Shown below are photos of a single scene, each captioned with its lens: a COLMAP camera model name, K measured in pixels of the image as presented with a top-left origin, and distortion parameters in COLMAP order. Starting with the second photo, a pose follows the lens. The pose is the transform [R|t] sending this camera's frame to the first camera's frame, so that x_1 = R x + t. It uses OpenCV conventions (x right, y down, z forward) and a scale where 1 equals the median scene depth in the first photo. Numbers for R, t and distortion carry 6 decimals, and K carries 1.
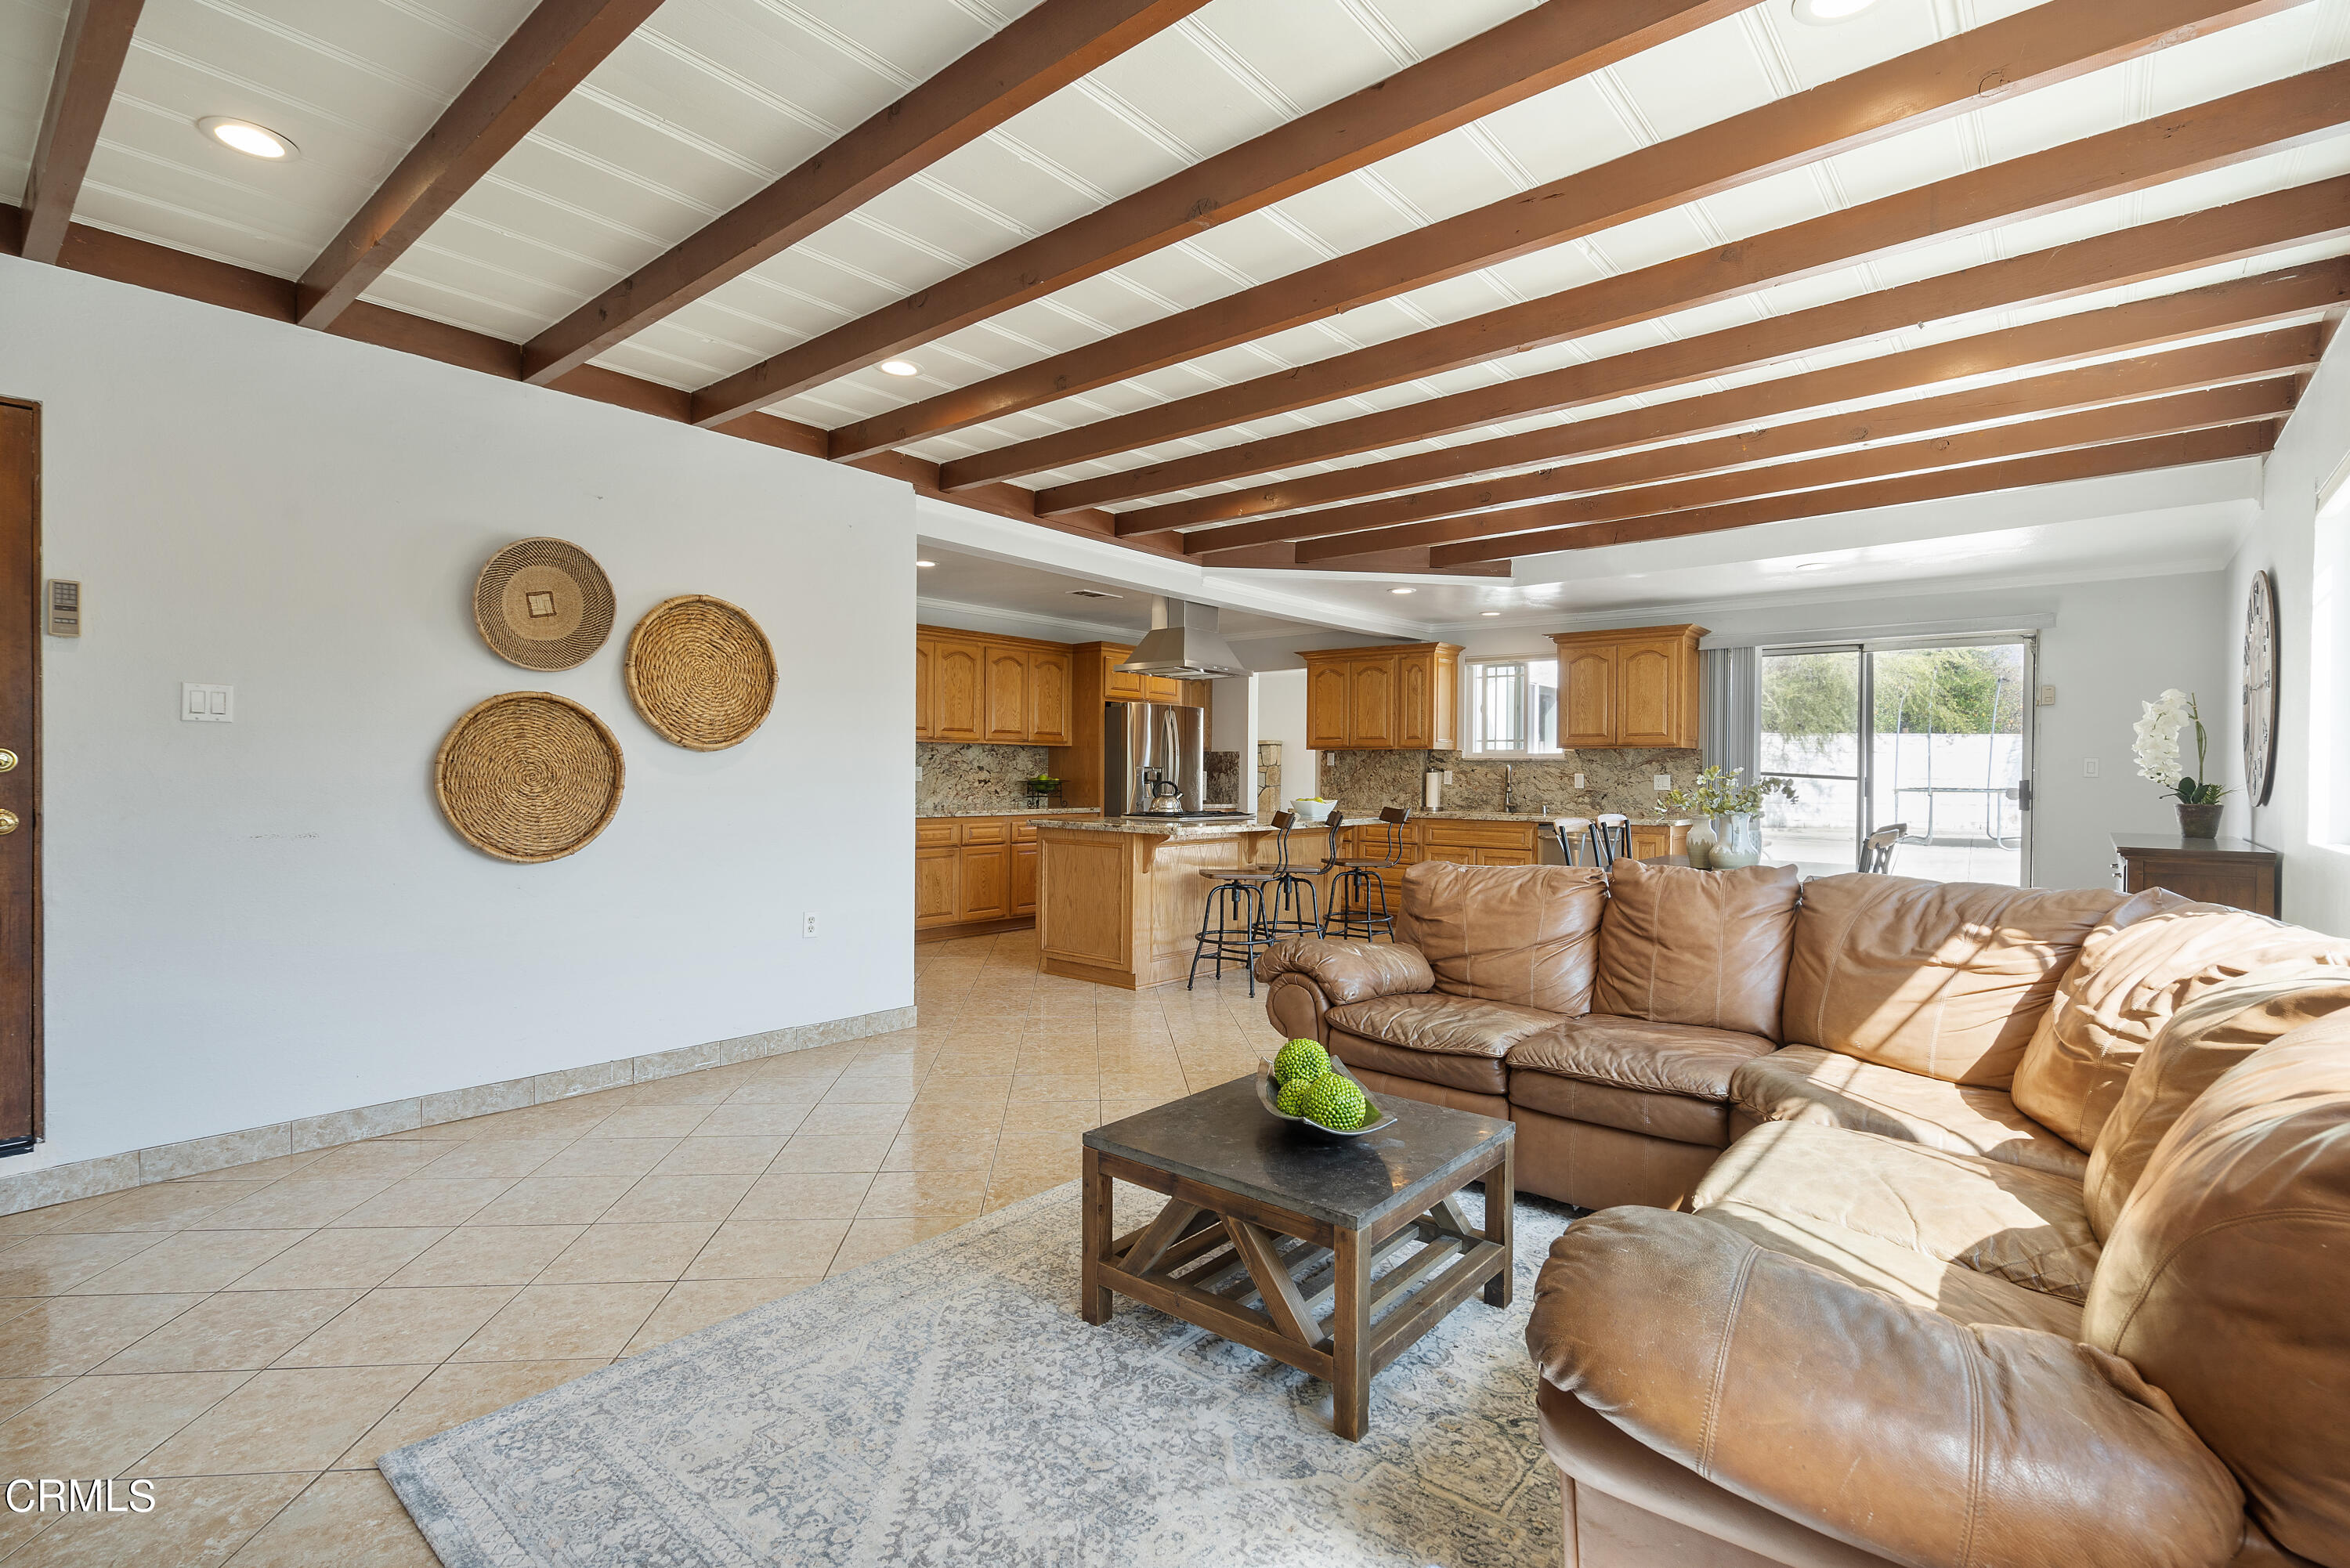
lens RADIAL K [[1081.7, 0, 1172.5], [0, 1081.7, 786.8], [0, 0, 1]] dist [0.019484, 0.000595]
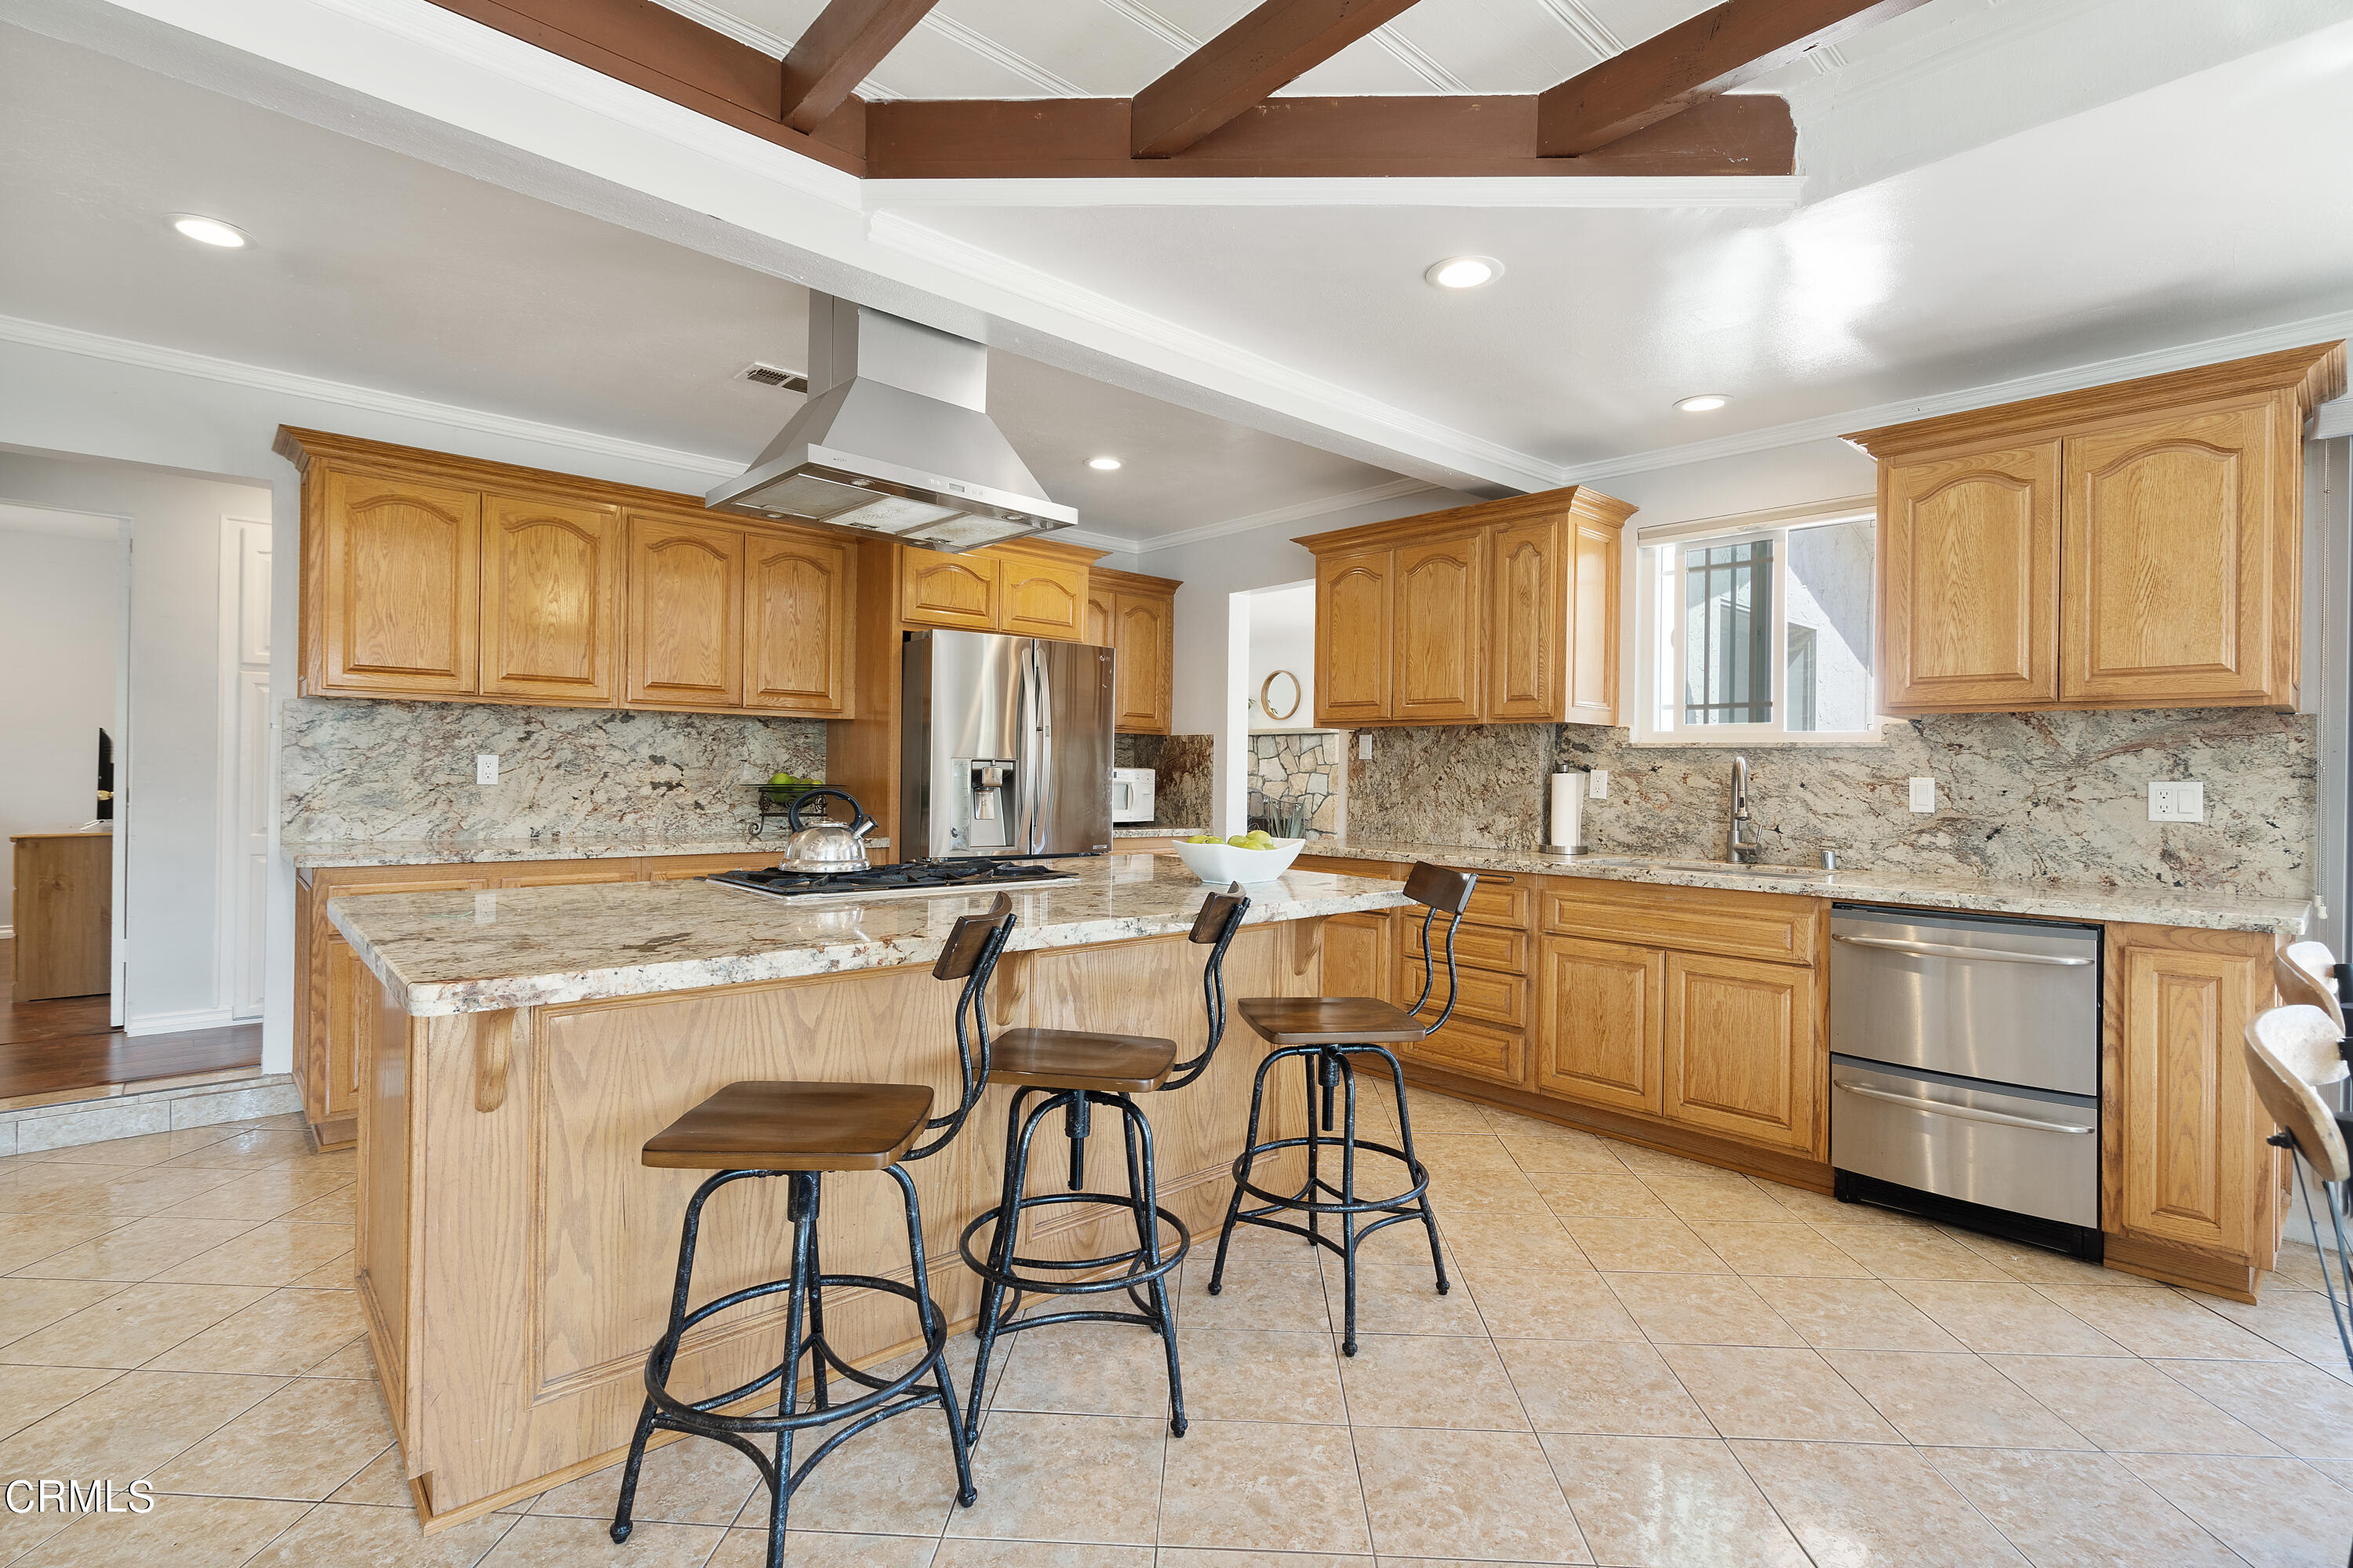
lens RADIAL K [[1083.2, 0, 1184.4], [0, 1083.2, 770.7], [0, 0, 1]] dist [0.019484, 0.000595]
pose [[0.991808, 0.004965, -0.127638, 0.138136], [-0.006969, 0.999859, -0.015255, -0.005944], [0.127544, 0.016020, 0.991704, 0.517020]]
